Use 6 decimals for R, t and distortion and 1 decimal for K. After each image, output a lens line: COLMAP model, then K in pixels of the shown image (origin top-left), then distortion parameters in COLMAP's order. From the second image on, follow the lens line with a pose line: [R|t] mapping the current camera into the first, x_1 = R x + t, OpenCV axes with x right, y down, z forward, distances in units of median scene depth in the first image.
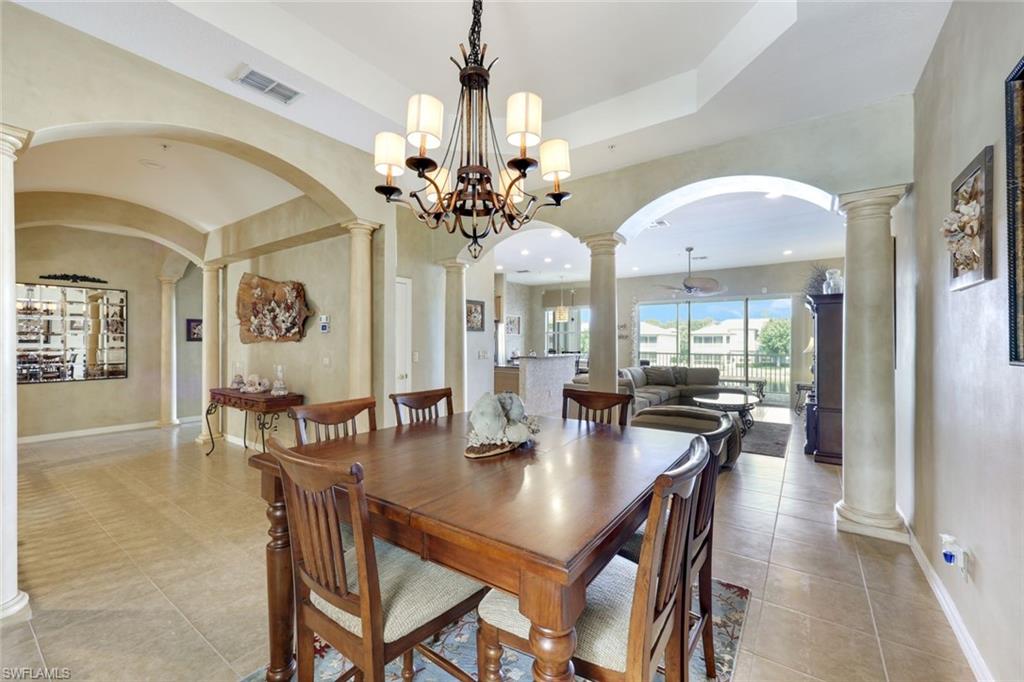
lens RADIAL K [[410.1, 0, 517.5], [0, 410.1, 336.5], [0, 0, 1]] dist [-0.000932, 0.000563]
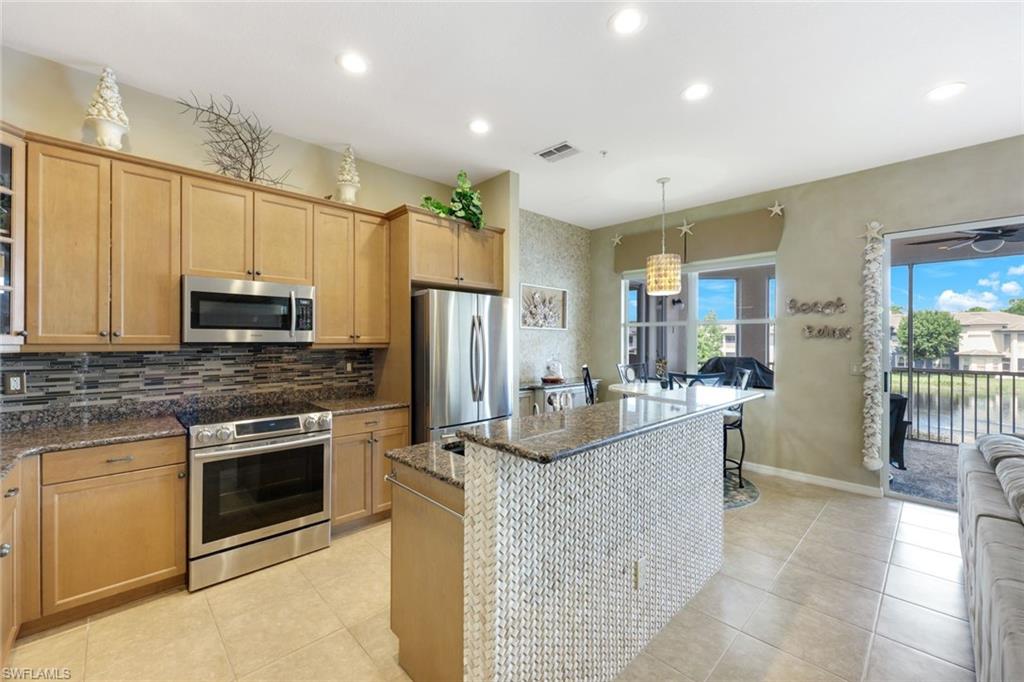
lens RADIAL K [[410.1, 0, 515.8], [0, 410.1, 341.2], [0, 0, 1]] dist [-0.000932, 0.000563]
pose [[0.982295, 0.003179, -0.187311, 0.037275], [-0.000546, 0.999900, 0.014106, 0.002933], [0.187337, -0.013754, 0.982199, 0.517971]]
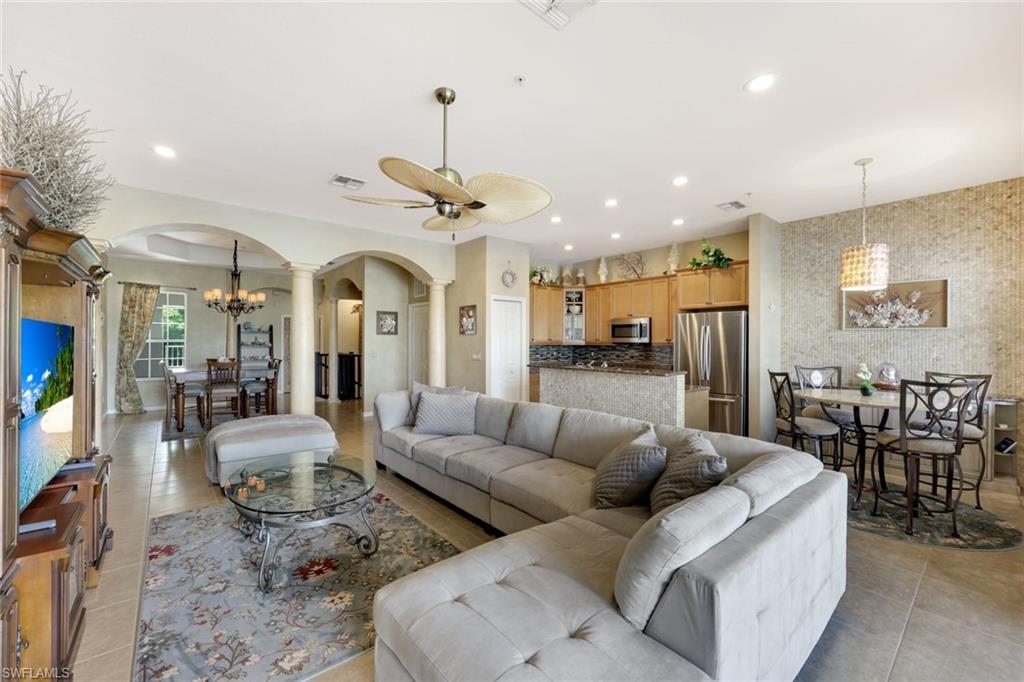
lens RADIAL K [[410.1, 0, 508.5], [0, 410.1, 342.5], [0, 0, 1]] dist [-0.000932, 0.000563]
pose [[-0.263684, 0.001402, -0.964608, 0.467122], [0.008333, 0.999965, -0.000824, 0.005792], [0.964573, -0.008255, -0.263686, 0.708522]]
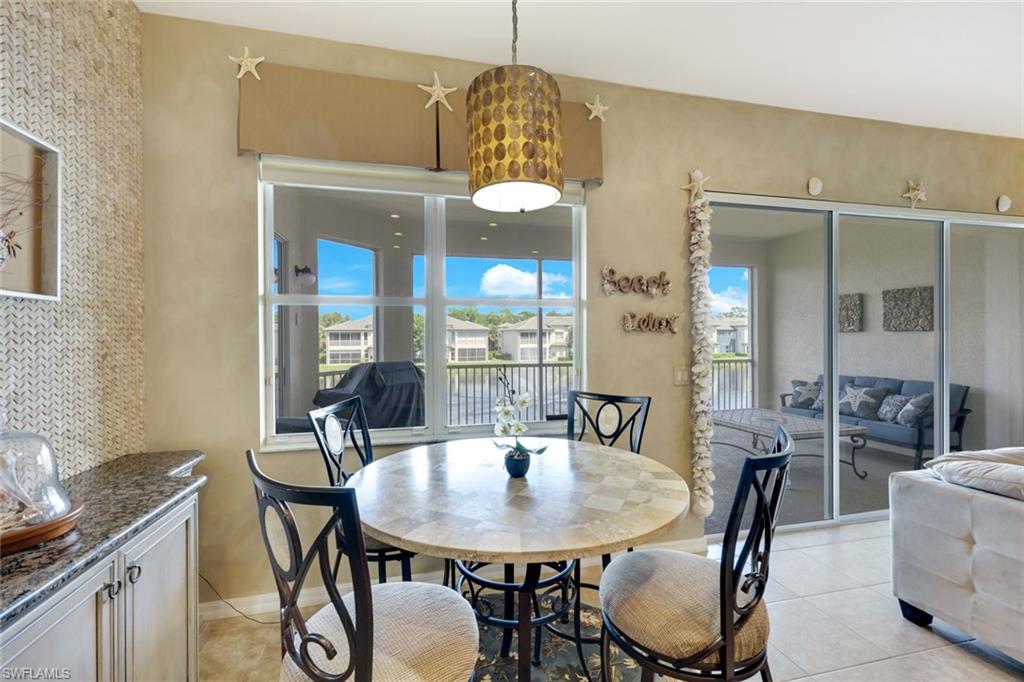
lens RADIAL K [[426.5, 0, 507.5], [0, 426.5, 339.4], [0, 0, 1]] dist [0.002386, -0.000294]
pose [[0.668292, -0.008847, 0.743846, 0.000758], [-0.002356, 0.999899, 0.014009, 0.005986], [-0.743895, -0.011115, 0.668204, 0.805825]]
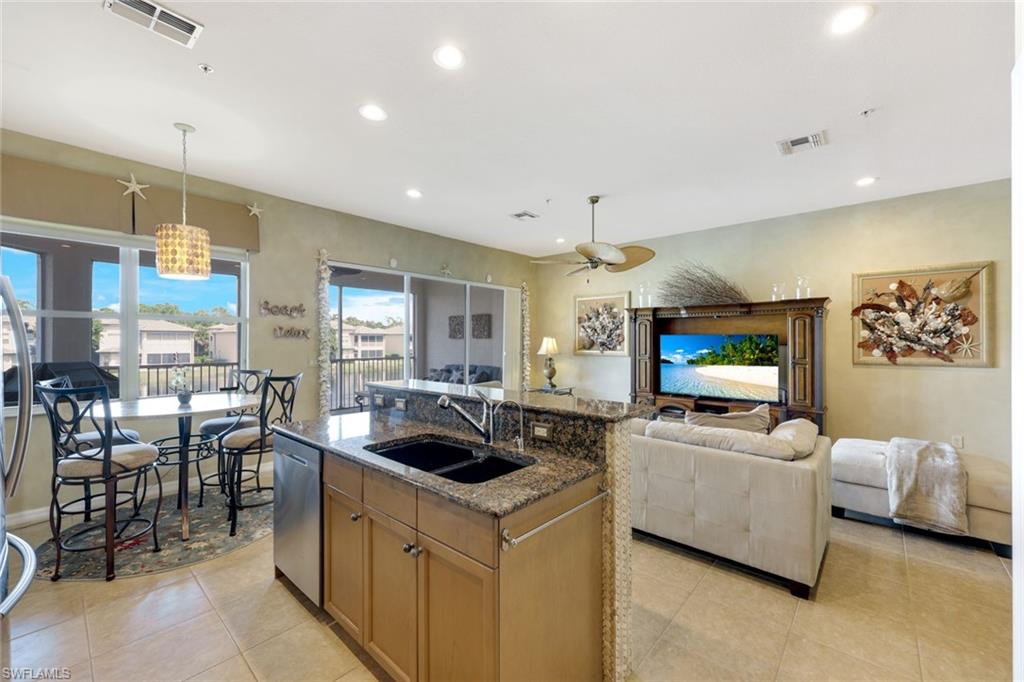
lens RADIAL K [[410.1, 0, 506.0], [0, 410.1, 340.9], [0, 0, 1]] dist [-0.000932, 0.000563]
pose [[0.128311, -0.001588, 0.991733, -0.140860], [-0.012874, 0.999912, 0.003267, 0.004210], [-0.991650, -0.013187, 0.128279, 0.647045]]
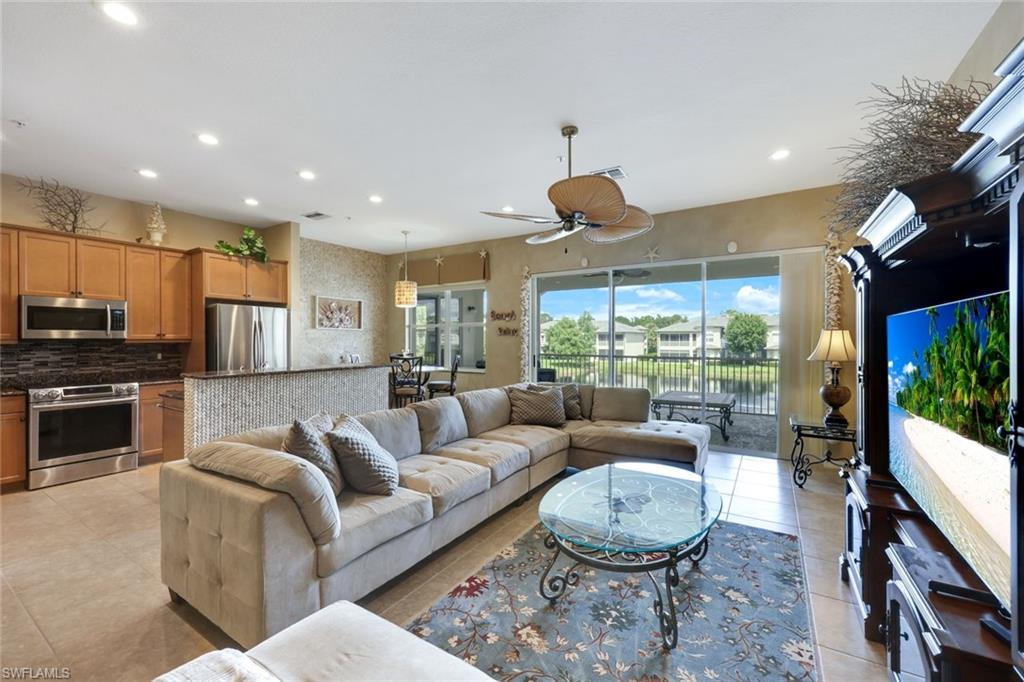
lens RADIAL K [[410.1, 0, 511.9], [0, 410.1, 340.1], [0, 0, 1]] dist [-0.000932, 0.000563]
pose [[0.998611, -0.002388, 0.052638, 0.205512], [0.001693, 0.999911, 0.013240, 0.004225], [-0.052665, -0.013132, 0.998526, 0.343984]]
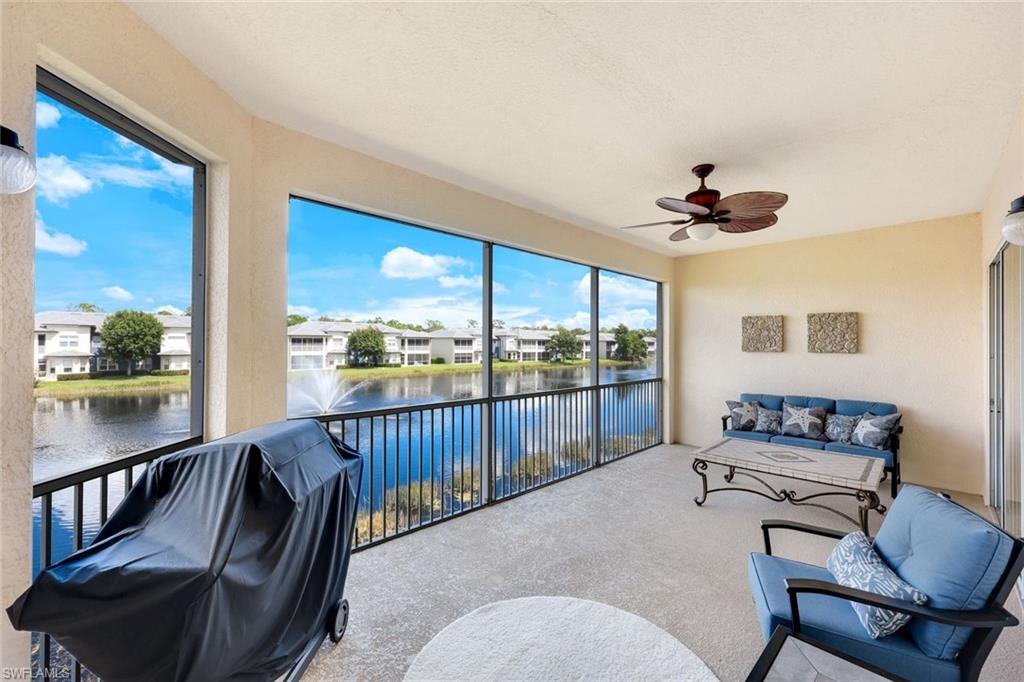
lens RADIAL K [[410.1, 0, 510.5], [0, 410.1, 340.2], [0, 0, 1]] dist [-0.000932, 0.000563]
pose [[0.193751, 0.008309, 0.981016, 0.095553], [-0.016035, 0.999857, -0.005302, -0.003405], [-0.980920, -0.014703, 0.193857, 1.060374]]
